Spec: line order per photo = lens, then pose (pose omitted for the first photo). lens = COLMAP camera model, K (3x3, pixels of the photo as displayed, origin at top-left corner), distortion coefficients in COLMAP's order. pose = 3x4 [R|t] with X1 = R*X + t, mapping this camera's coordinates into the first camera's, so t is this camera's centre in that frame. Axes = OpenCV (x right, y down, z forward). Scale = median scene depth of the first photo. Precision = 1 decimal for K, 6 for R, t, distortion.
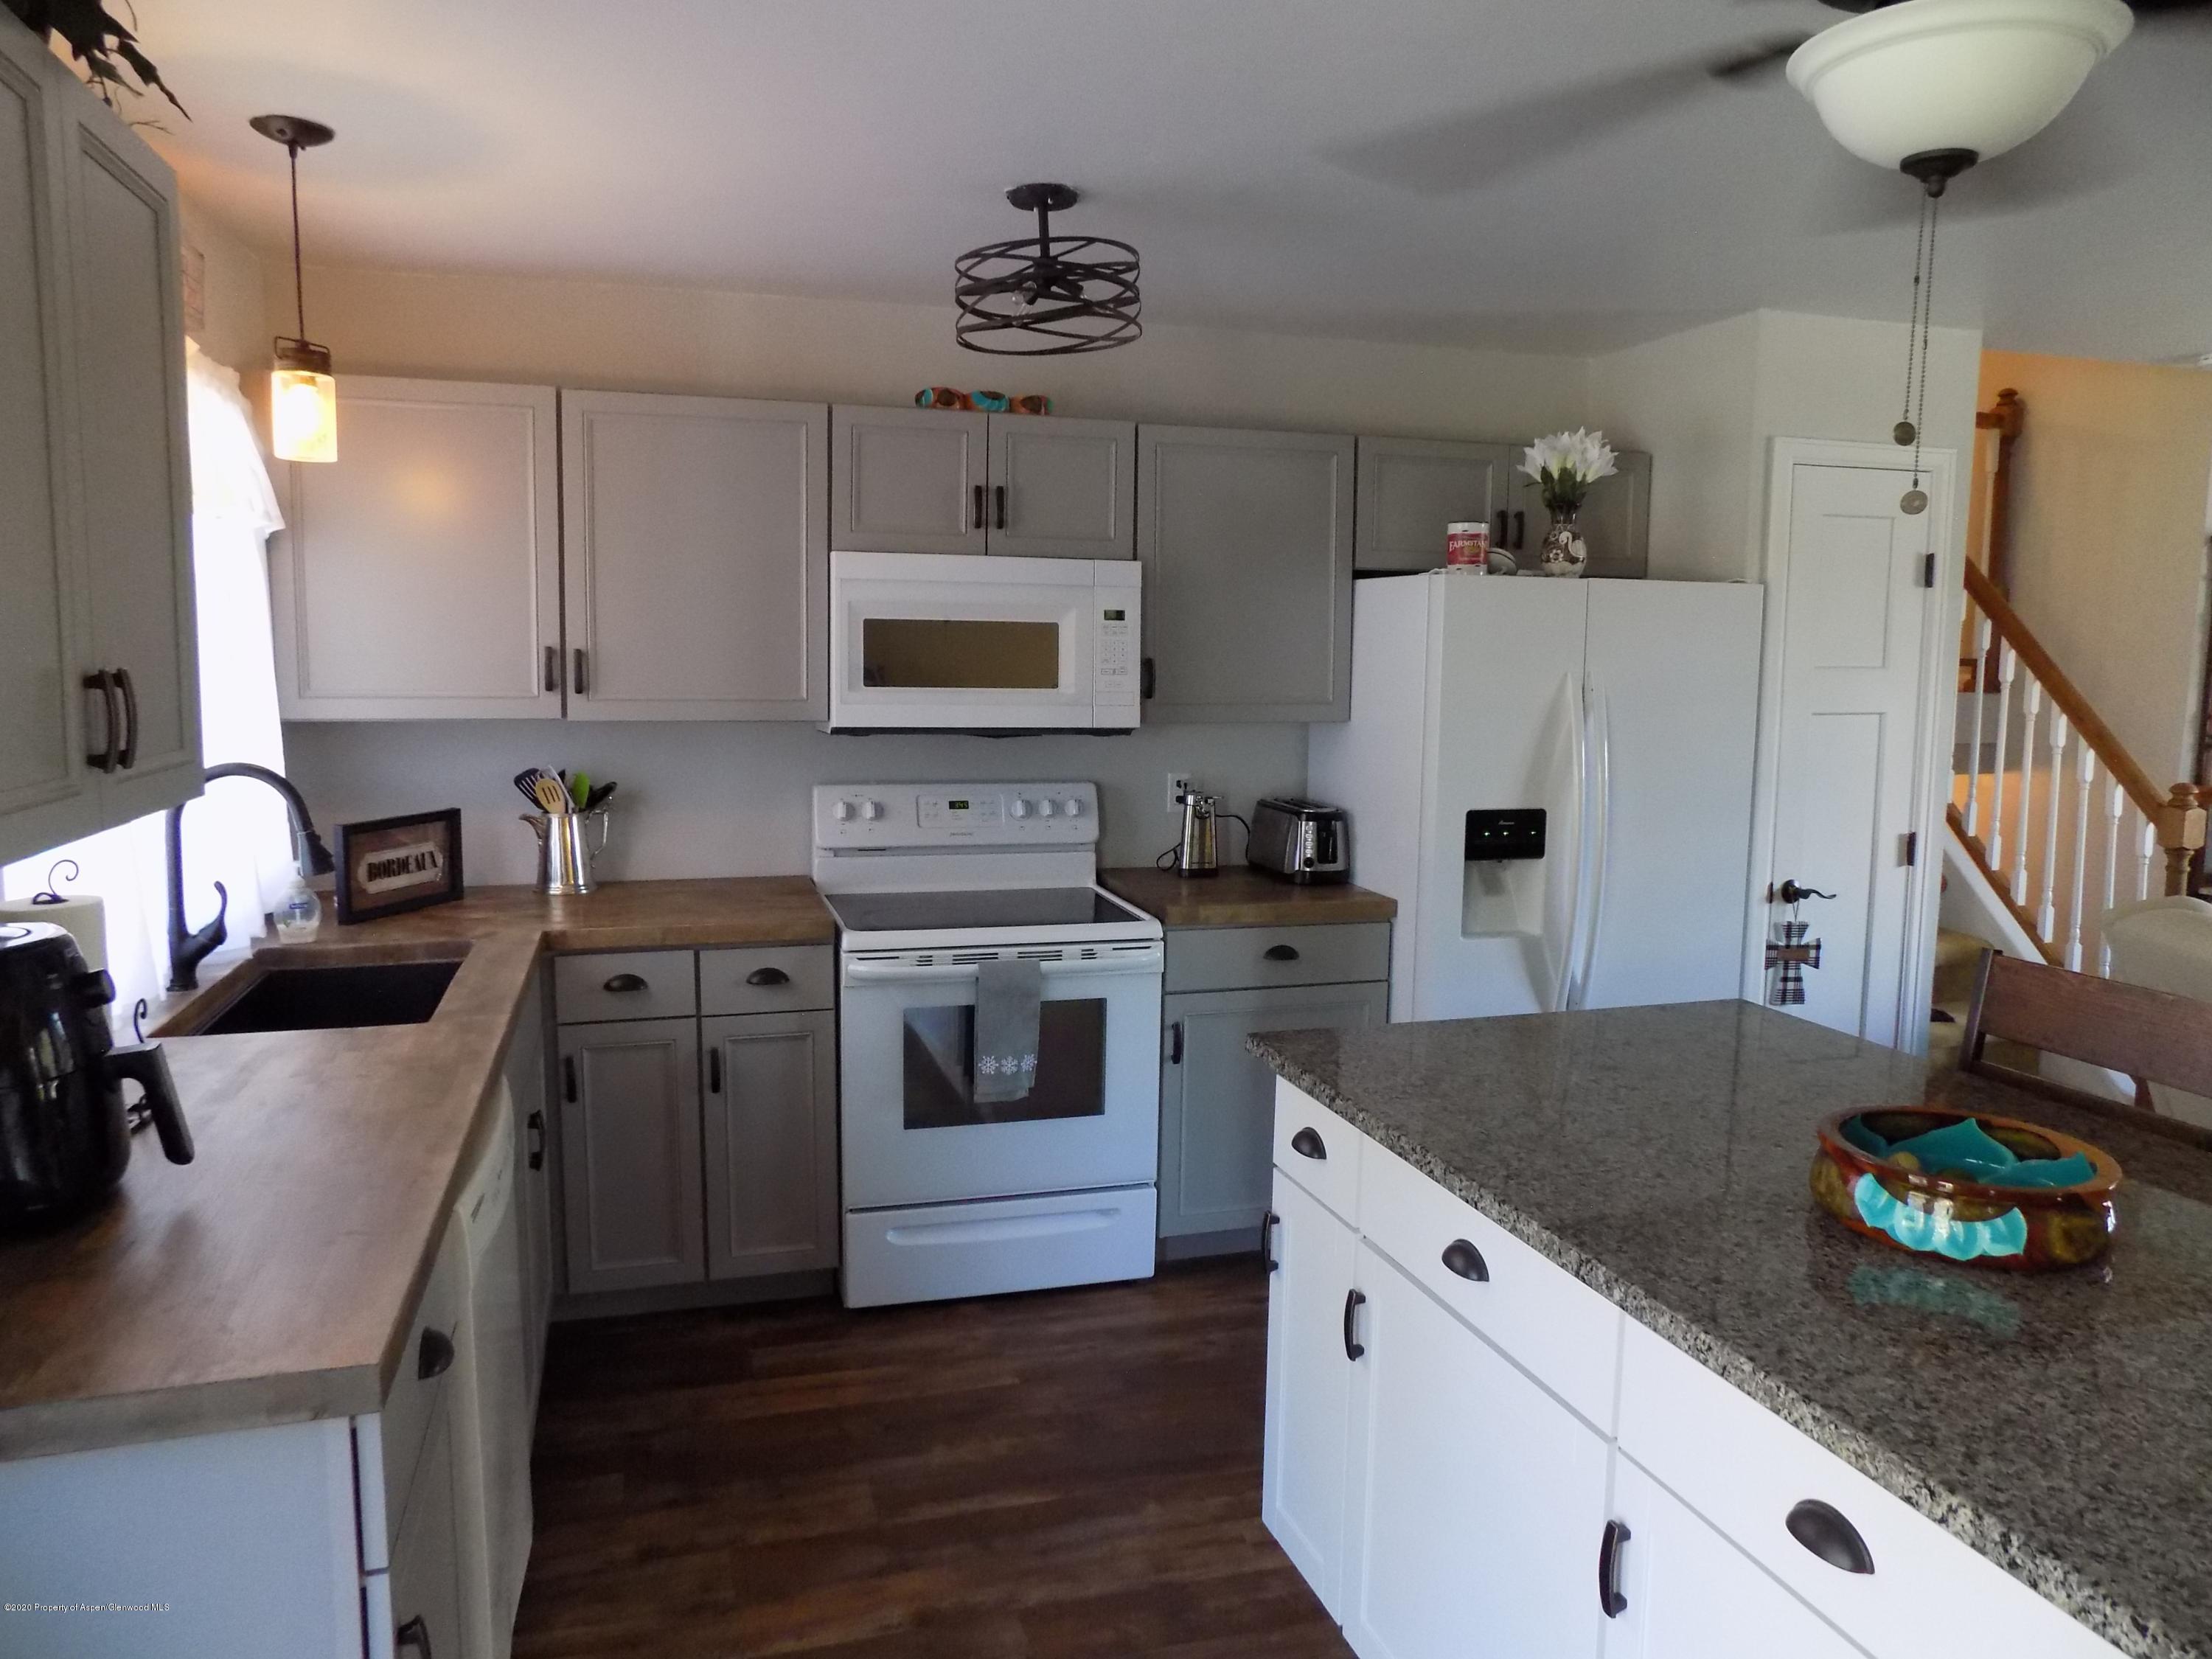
lens RADIAL K [[1527.9, 0, 1106.0], [0, 1527.9, 829.5], [0, 0, 1]] dist [-0.060983, 0.002514]
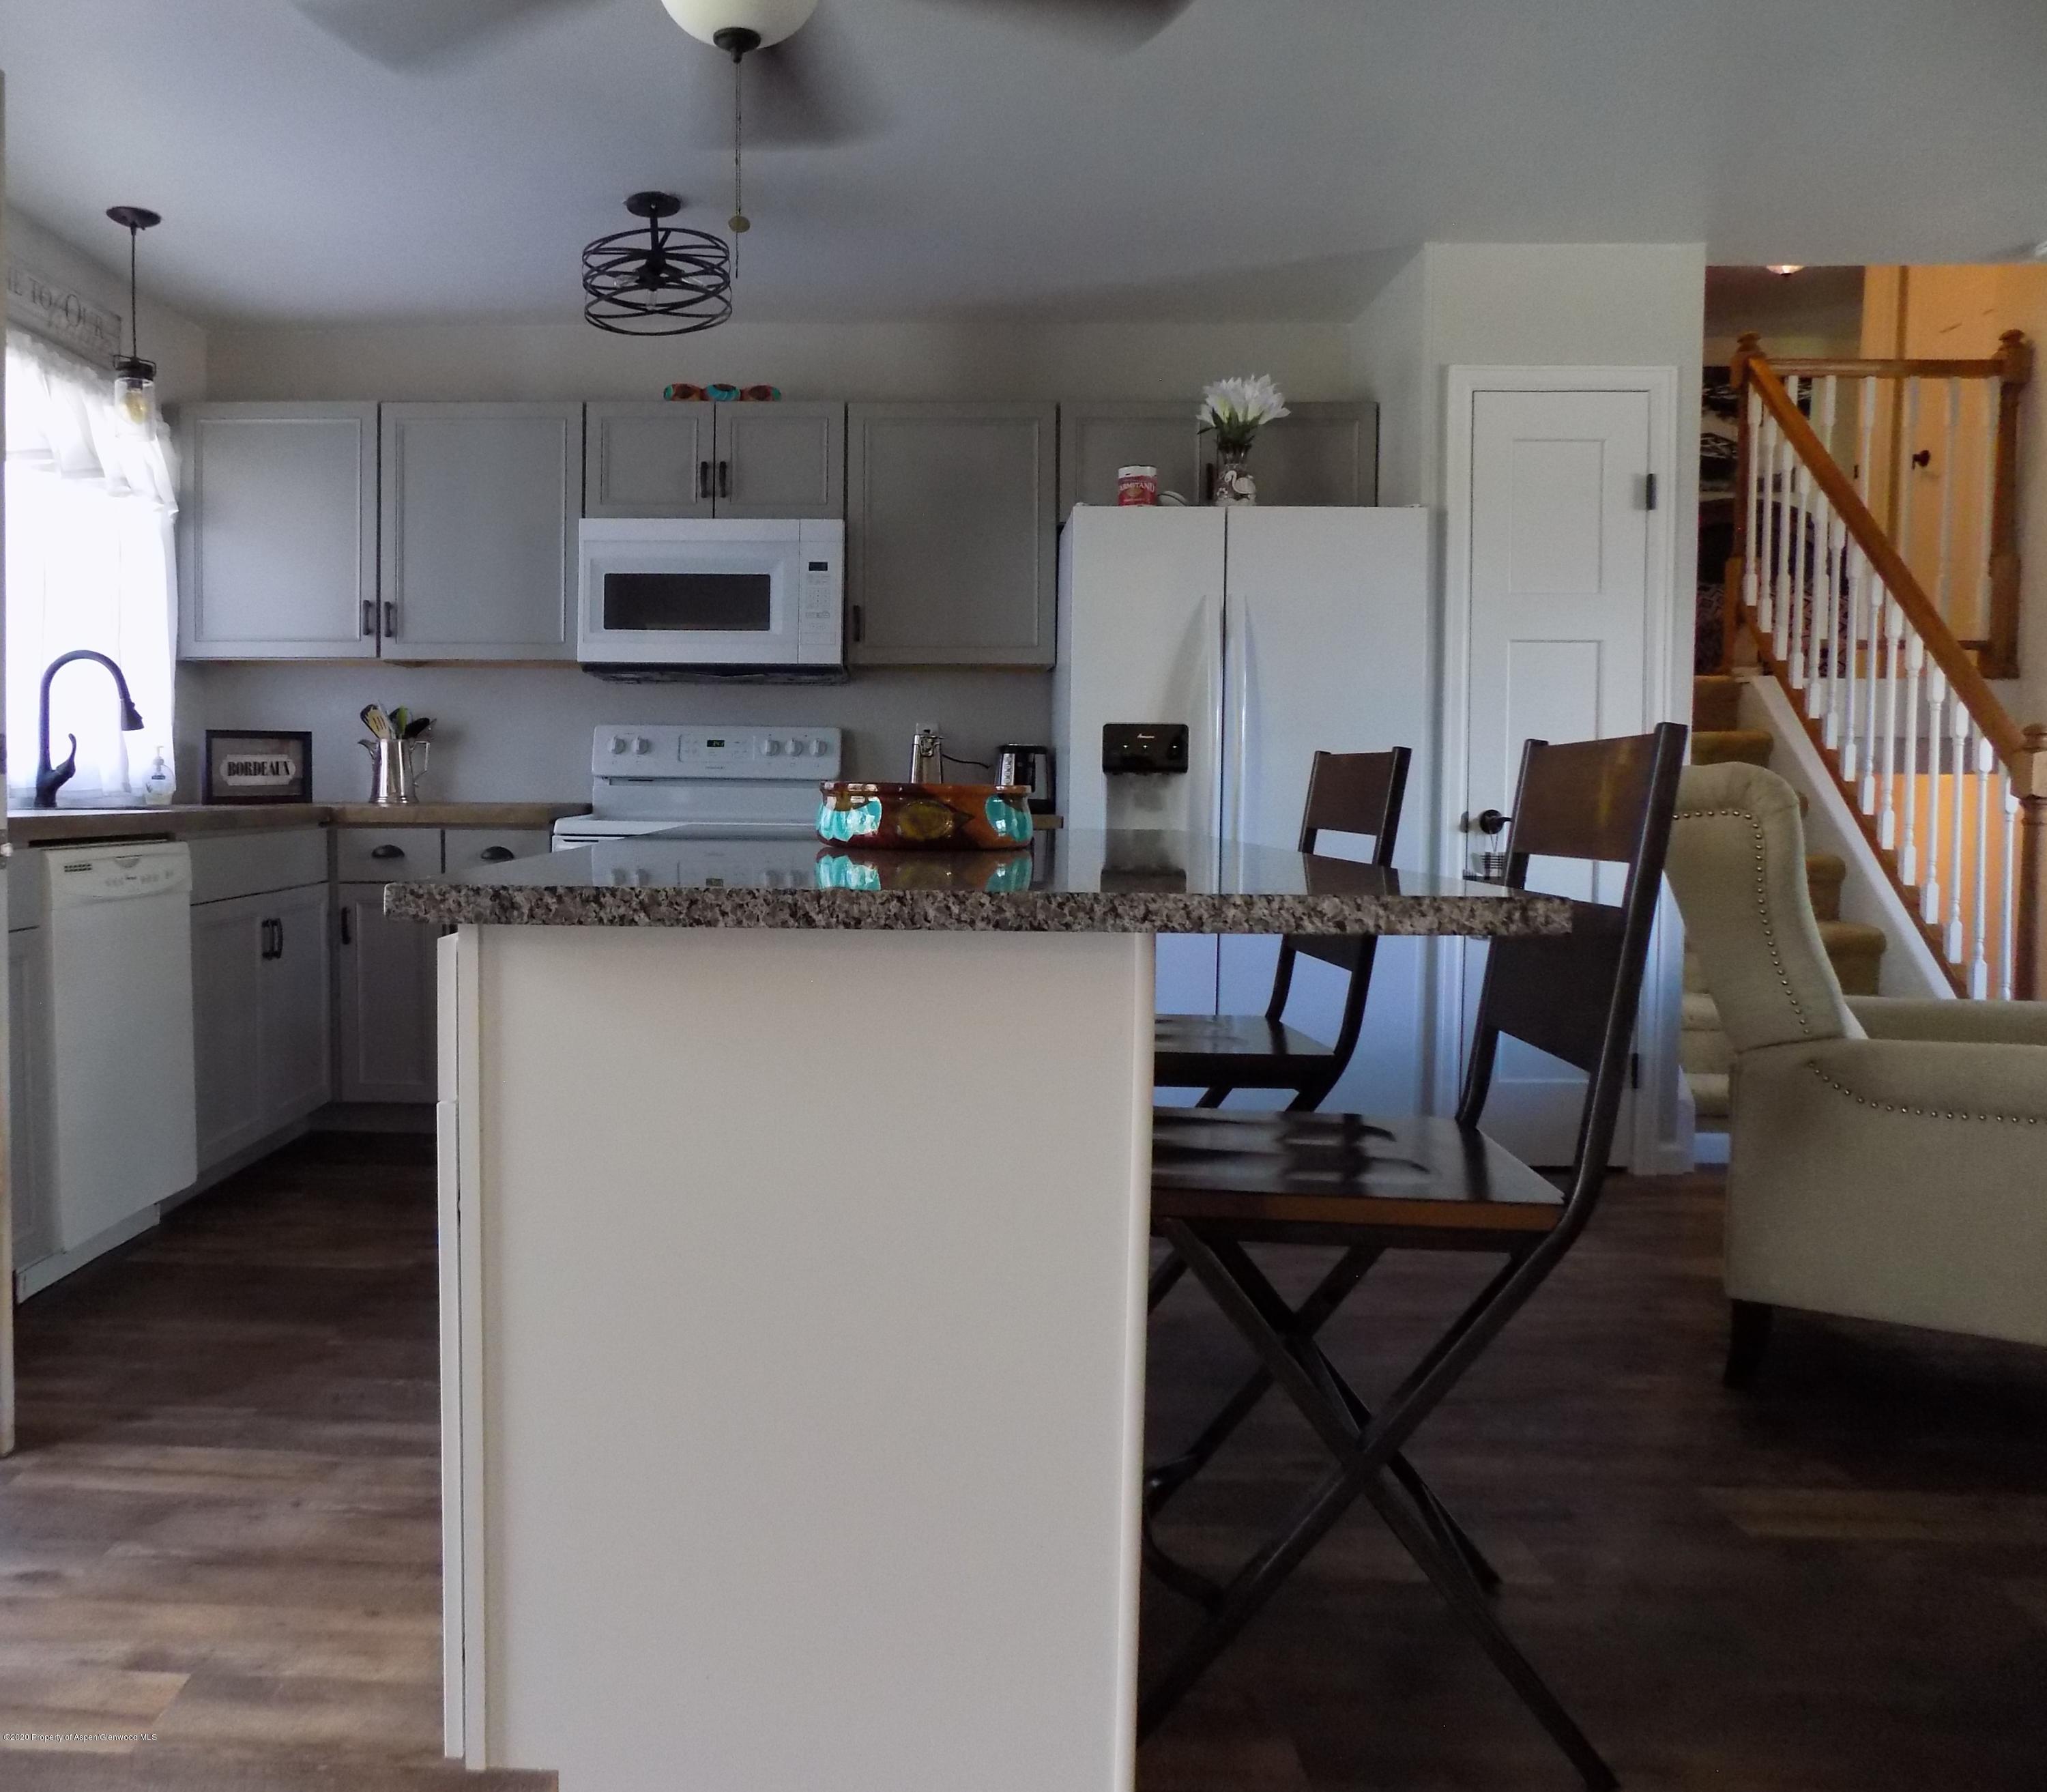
lens RADIAL K [[1803.9, 0, 1021.8], [0, 1803.9, 981.0], [0, 0, 1]] dist [-0.072510, -0.003764]
pose [[0.946355, 0.019715, -0.322526, 0.603502], [-0.037297, 0.998130, -0.048426, 0.235410], [0.320969, 0.057857, 0.945321, -0.214980]]
